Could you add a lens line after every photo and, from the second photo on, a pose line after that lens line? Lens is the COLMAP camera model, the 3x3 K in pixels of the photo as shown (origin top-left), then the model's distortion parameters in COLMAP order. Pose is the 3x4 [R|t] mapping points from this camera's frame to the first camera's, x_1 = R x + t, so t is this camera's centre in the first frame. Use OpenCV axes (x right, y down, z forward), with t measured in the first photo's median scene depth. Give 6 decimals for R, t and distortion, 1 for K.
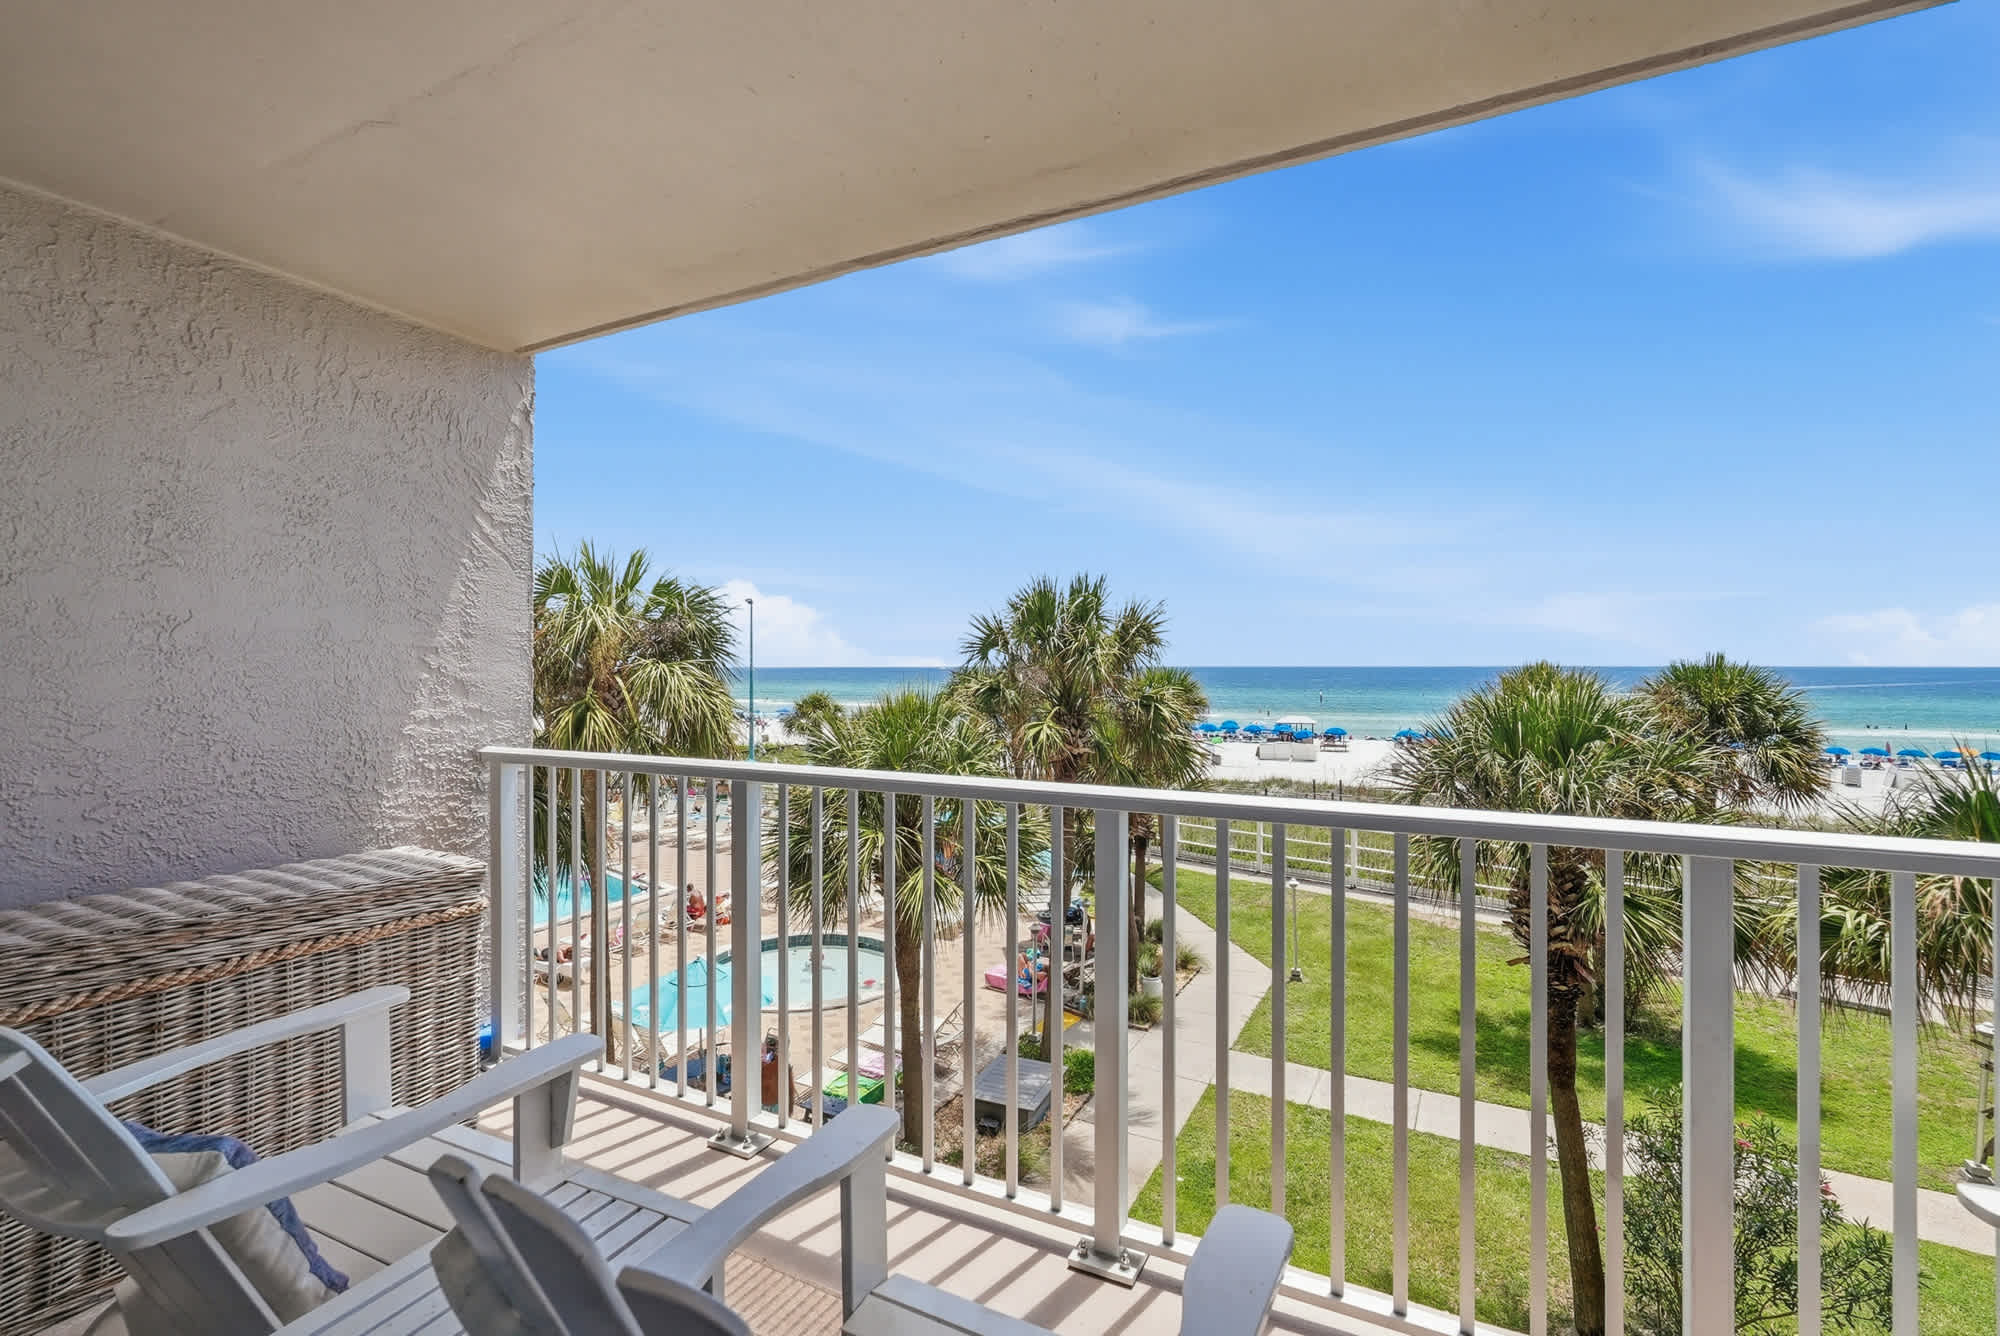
lens RADIAL K [[903.4, 0, 992.5], [0, 903.4, 658.1], [0, 0, 1]] dist [-0.017608, 0.006033]
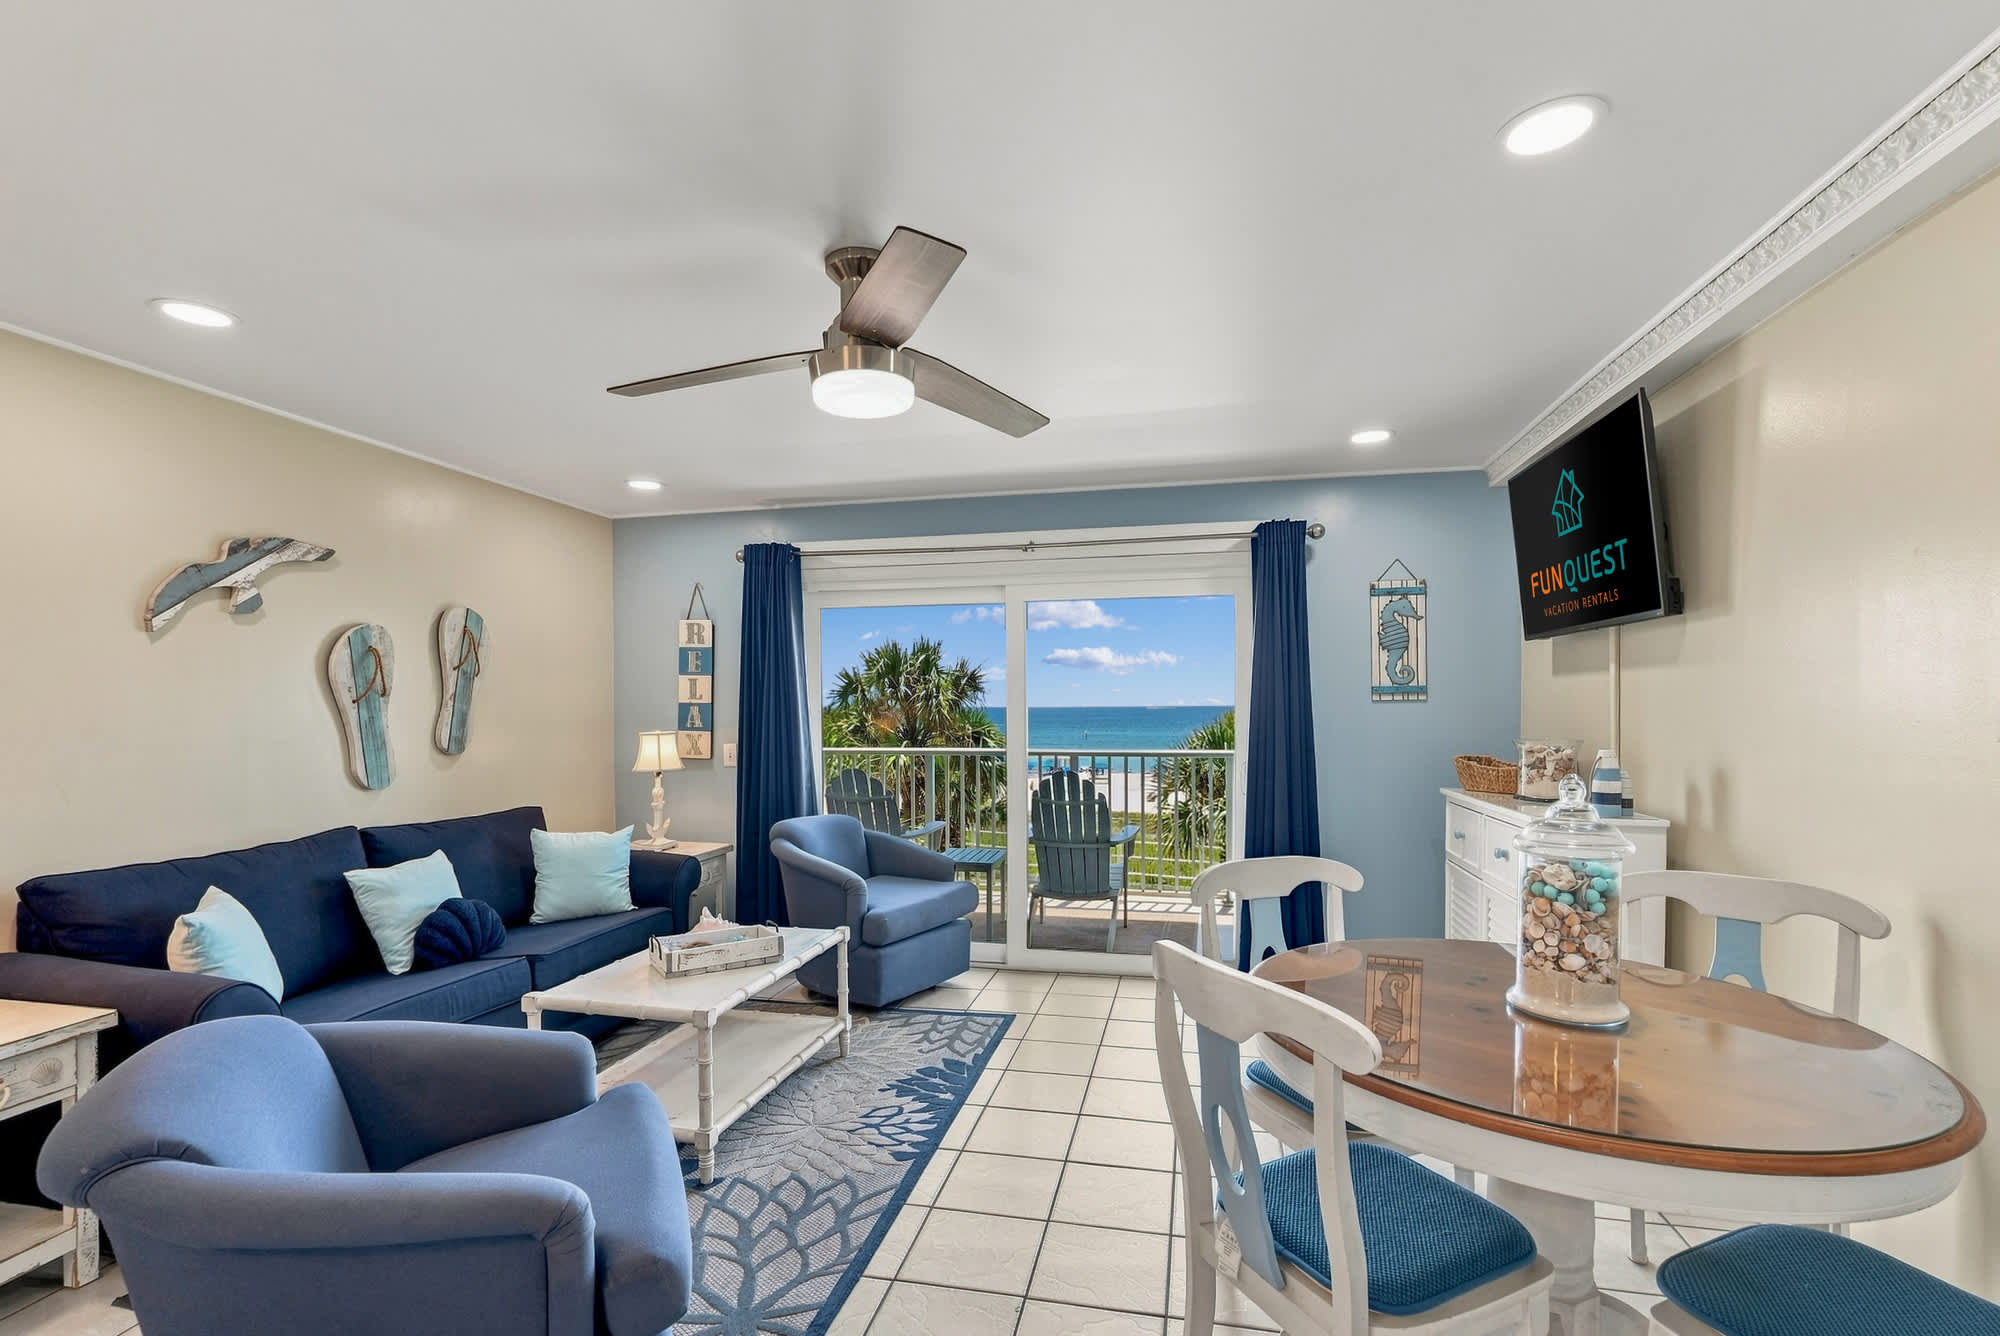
lens RADIAL K [[903.4, 0, 993.5], [0, 903.4, 712.0], [0, 0, 1]] dist [-0.017608, 0.006033]
pose [[0.970074, -0.007050, 0.242708, -0.133415], [0.004370, 0.999923, 0.011581, -0.001346], [-0.242771, -0.010174, 0.970030, -0.322208]]
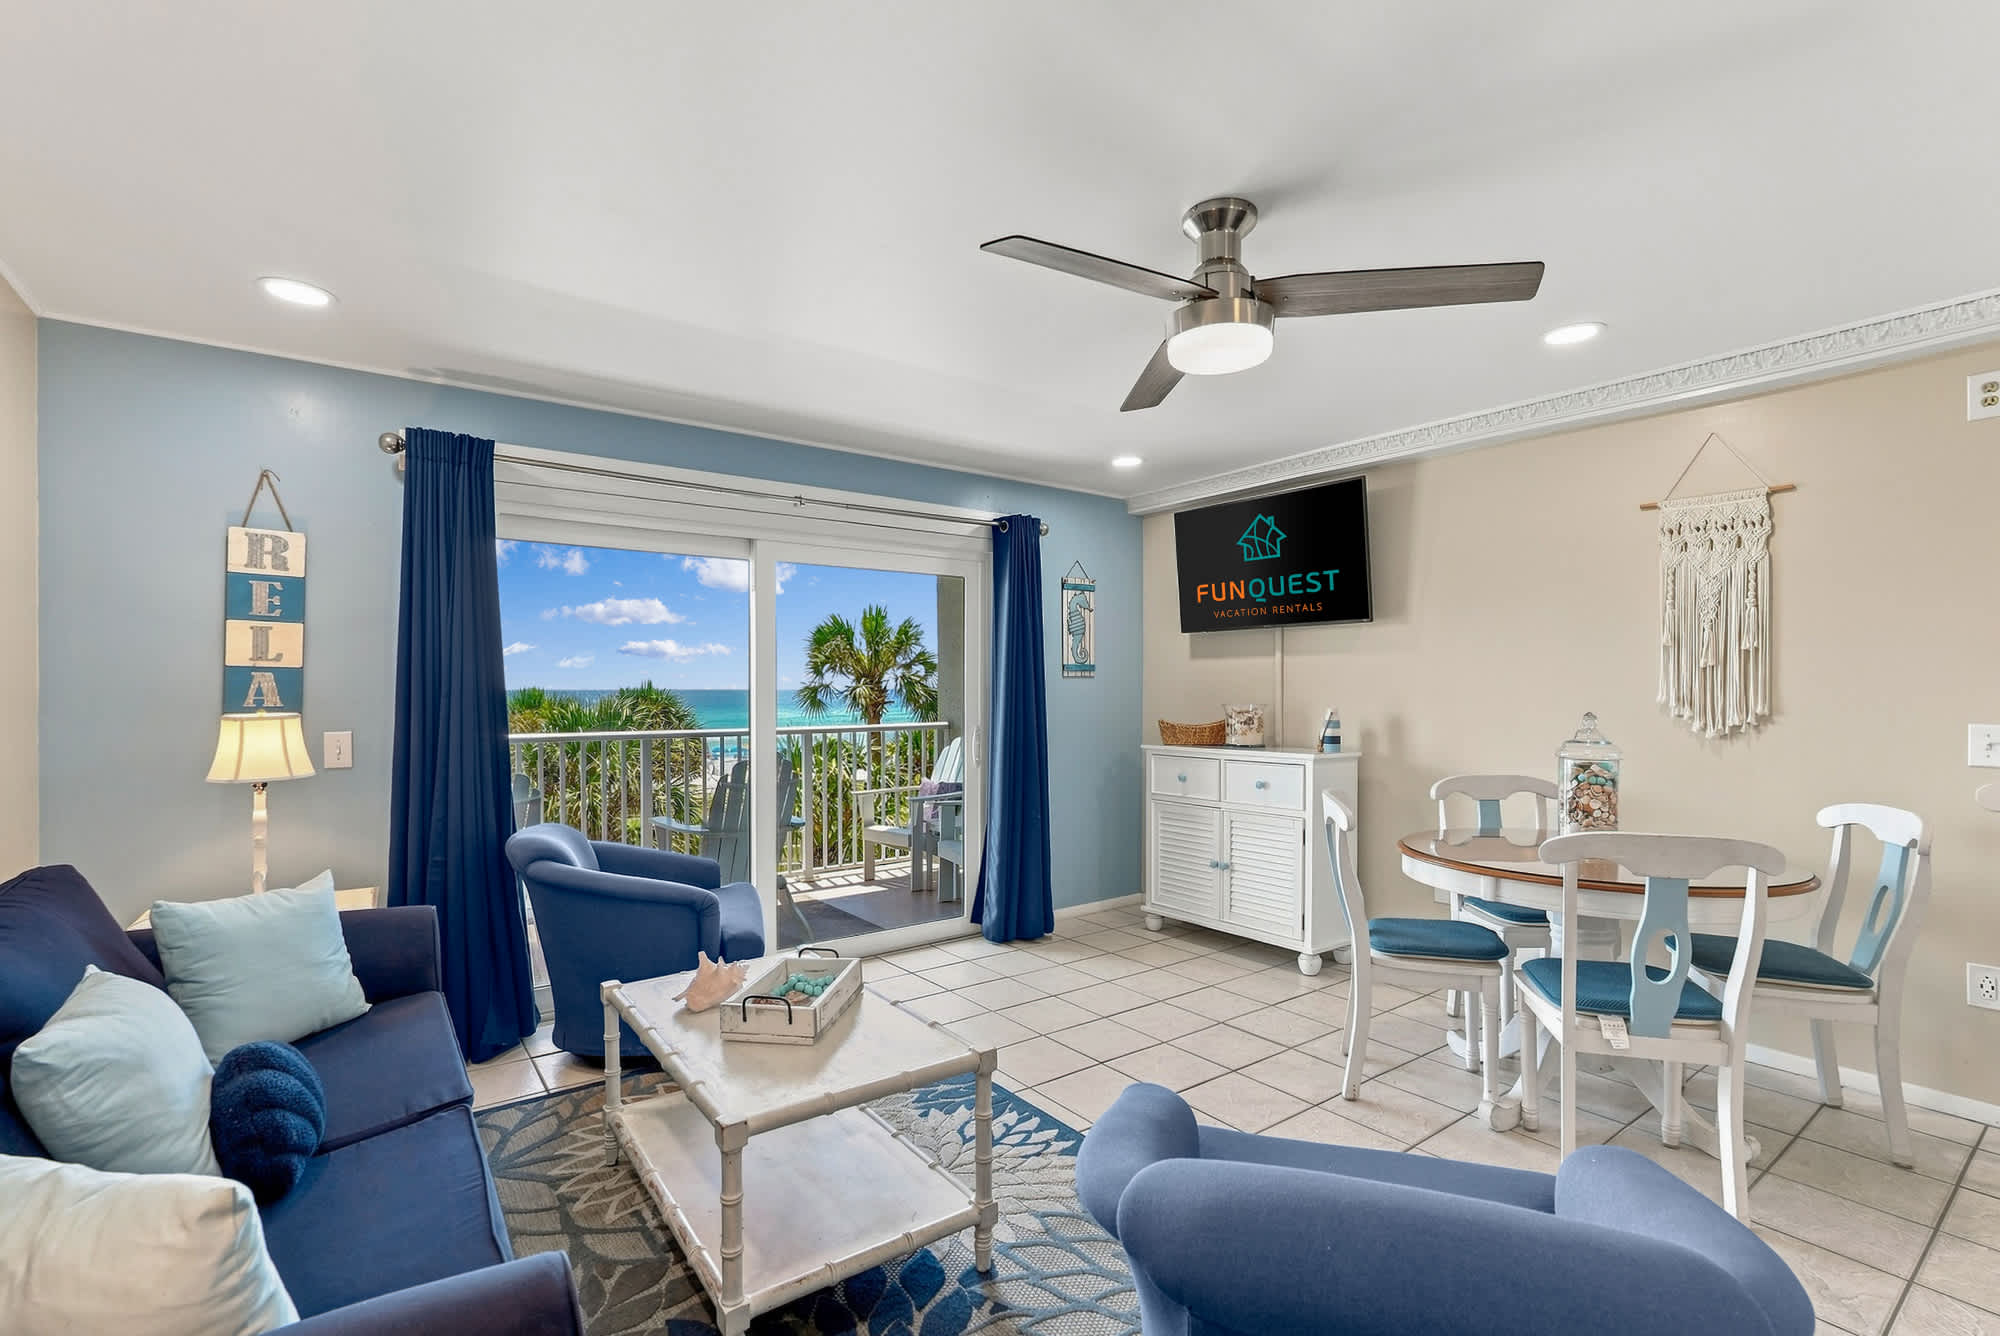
lens RADIAL K [[903.4, 0, 993.2], [0, 903.4, 693.5], [0, 0, 1]] dist [-0.017608, 0.006033]
pose [[0.452699, -0.006661, 0.891639, -0.289534], [-0.002850, 0.999956, 0.008918, 0.003015], [-0.891659, -0.006578, 0.452660, -0.184547]]
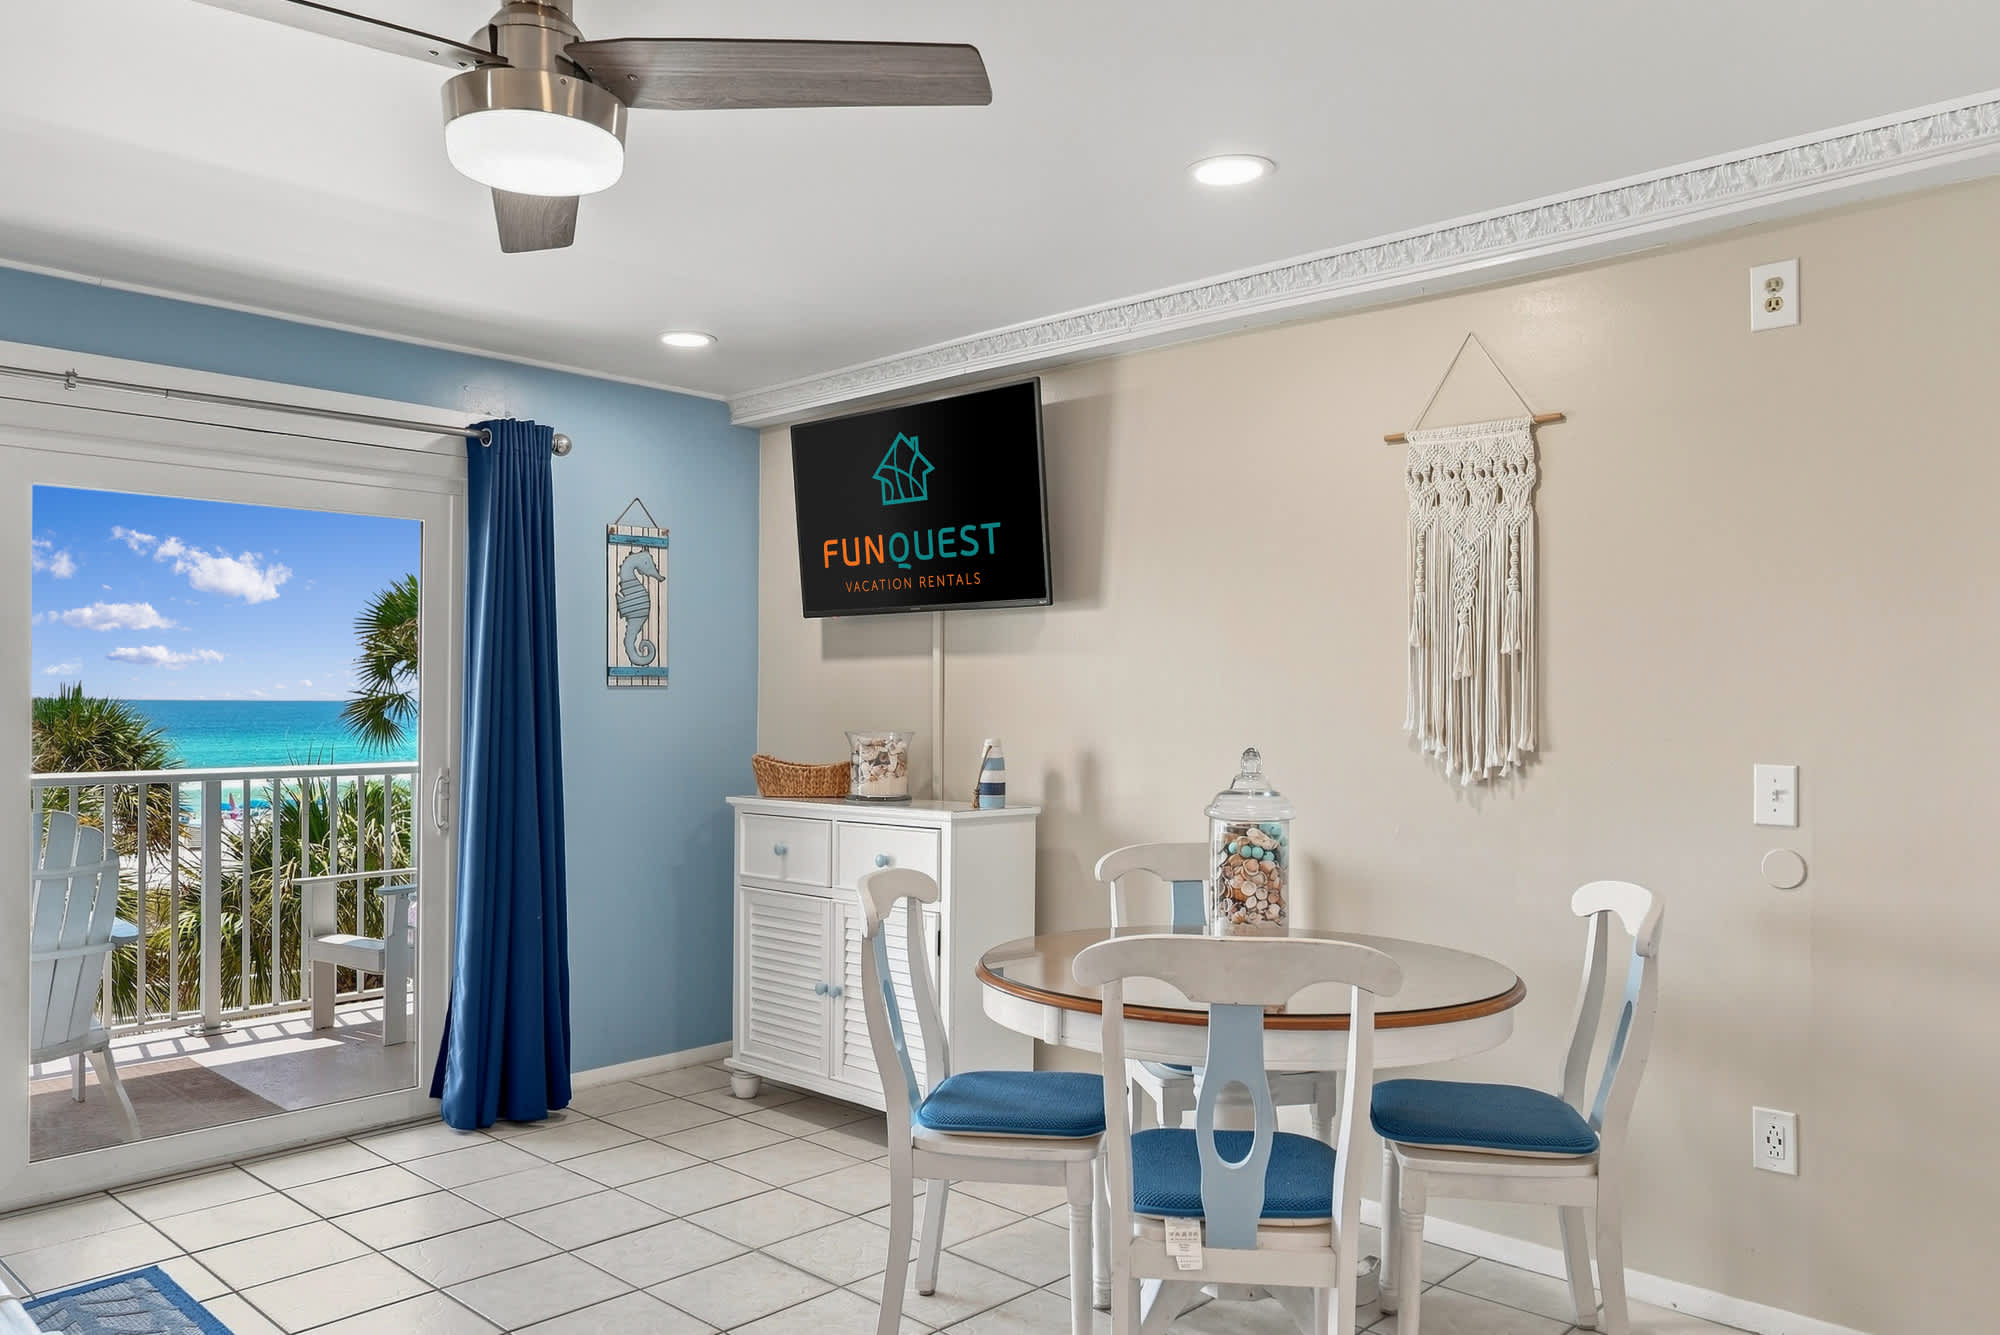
lens RADIAL K [[1437.0, 0, 994.4], [0, 1437.0, 692.9], [0, 0, 1]] dist [-0.008148, 0.009223]
pose [[0.292011, 0.005839, 0.956397, -0.259460], [-0.007708, 0.999963, -0.003752, 0.001481], [-0.956384, -0.006276, 0.292045, -0.245240]]
